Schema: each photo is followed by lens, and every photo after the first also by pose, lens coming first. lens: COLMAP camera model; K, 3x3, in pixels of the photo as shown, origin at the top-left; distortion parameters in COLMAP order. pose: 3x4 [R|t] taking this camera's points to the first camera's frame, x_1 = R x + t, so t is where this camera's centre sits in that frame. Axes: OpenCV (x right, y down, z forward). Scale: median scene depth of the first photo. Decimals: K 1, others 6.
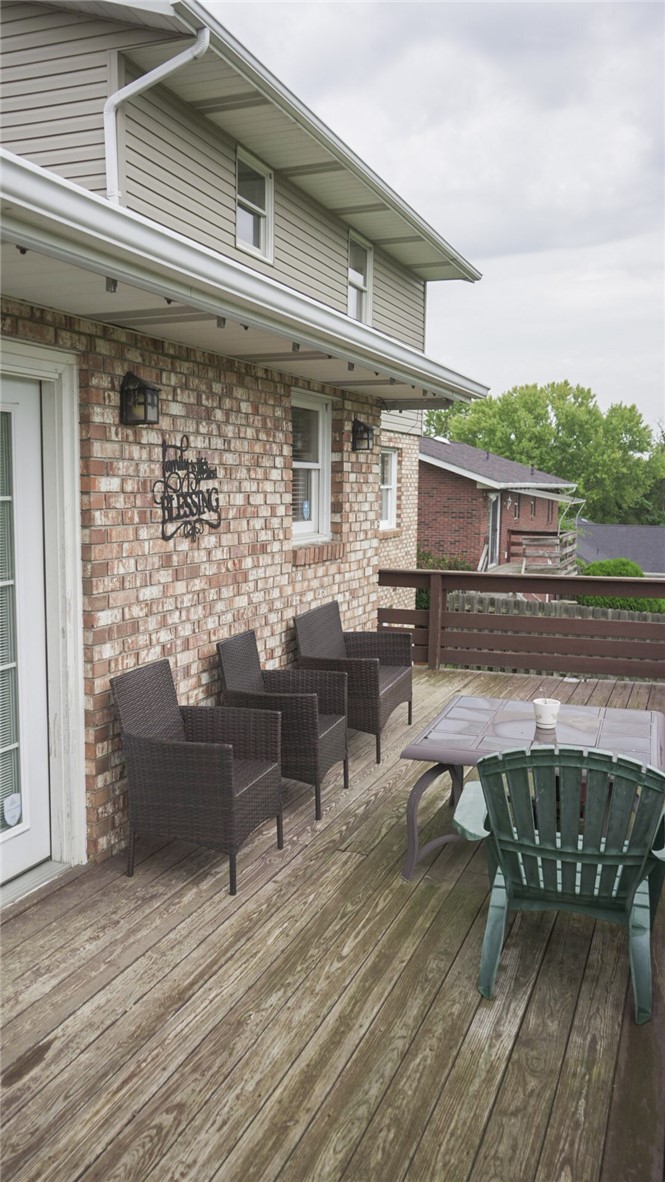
lens RADIAL K [[932.8, 0, 332.5], [0, 932.8, 591.0], [0, 0, 1]] dist [-0.000574, -0.000470]
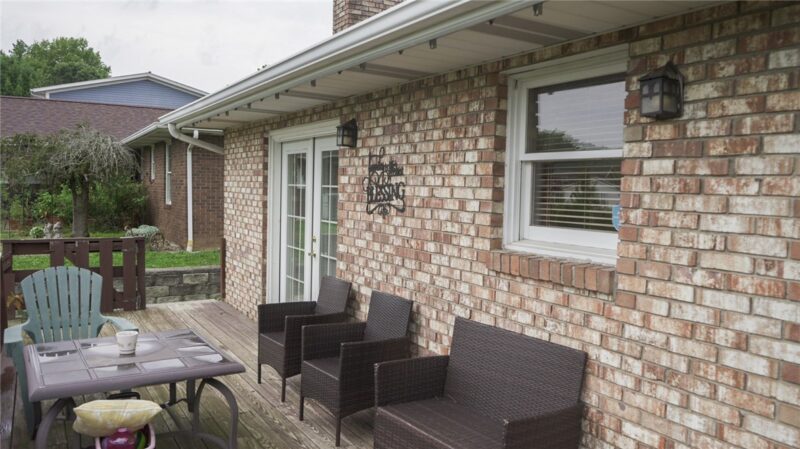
lens RADIAL K [[631.3, 0, 400.0], [0, 631.3, 224.5], [0, 0, 1]] dist [-0.000574, -0.000470]
pose [[-0.620131, 0.017965, -0.784293, 0.604113], [-0.122321, 0.985296, 0.119287, -0.162181], [0.774903, 0.169909, -0.608815, 1.598805]]
